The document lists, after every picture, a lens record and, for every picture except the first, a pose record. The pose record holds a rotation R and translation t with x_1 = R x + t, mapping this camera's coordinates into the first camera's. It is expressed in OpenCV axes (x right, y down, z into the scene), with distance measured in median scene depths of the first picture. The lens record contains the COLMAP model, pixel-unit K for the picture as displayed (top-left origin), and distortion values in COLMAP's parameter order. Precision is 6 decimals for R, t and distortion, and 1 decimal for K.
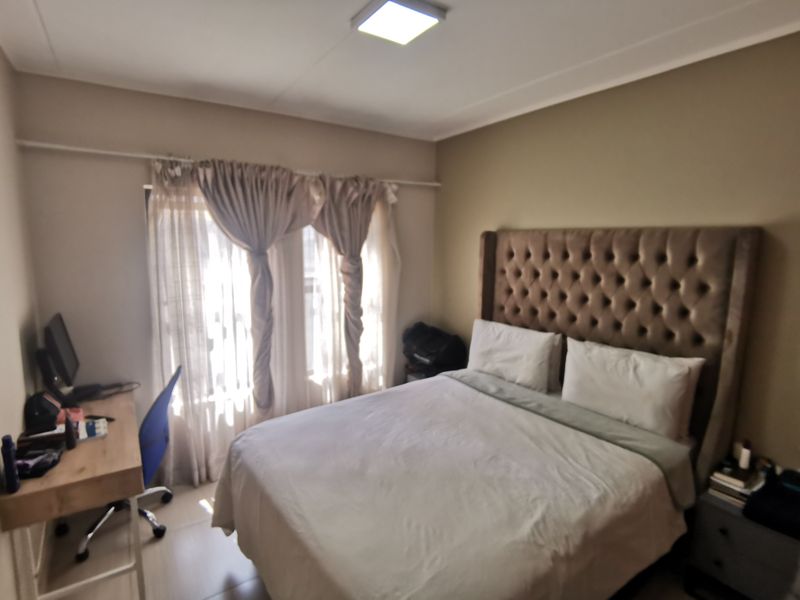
lens RADIAL K [[410.8, 0, 400.0], [0, 410.8, 300.0], [0, 0, 1]] dist [0.000091, -0.027163]
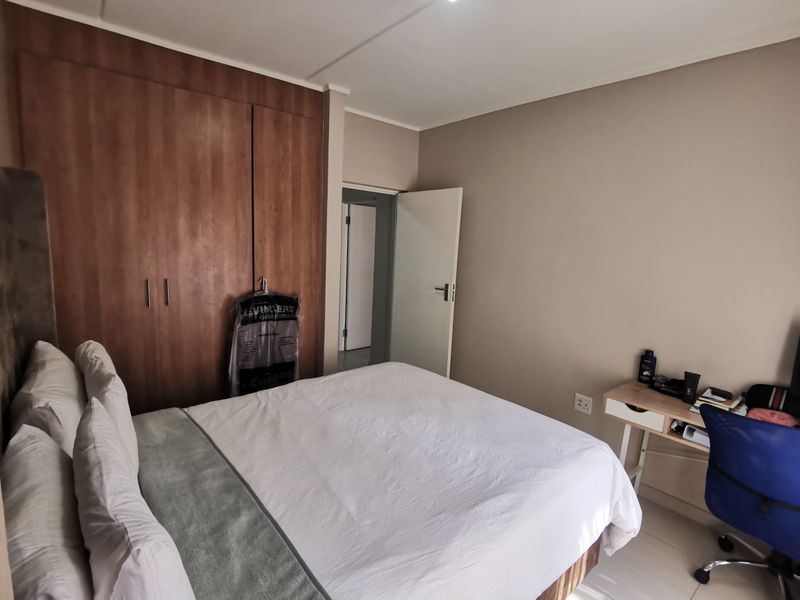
lens RADIAL K [[410.8, 0, 400.0], [0, 410.8, 300.0], [0, 0, 1]] dist [0.000091, -0.027163]
pose [[-0.995656, -0.040709, -0.083732, 0.146382], [-0.063209, 0.955877, 0.286885, -0.211425], [0.068359, 0.290931, -0.954299, 1.914540]]
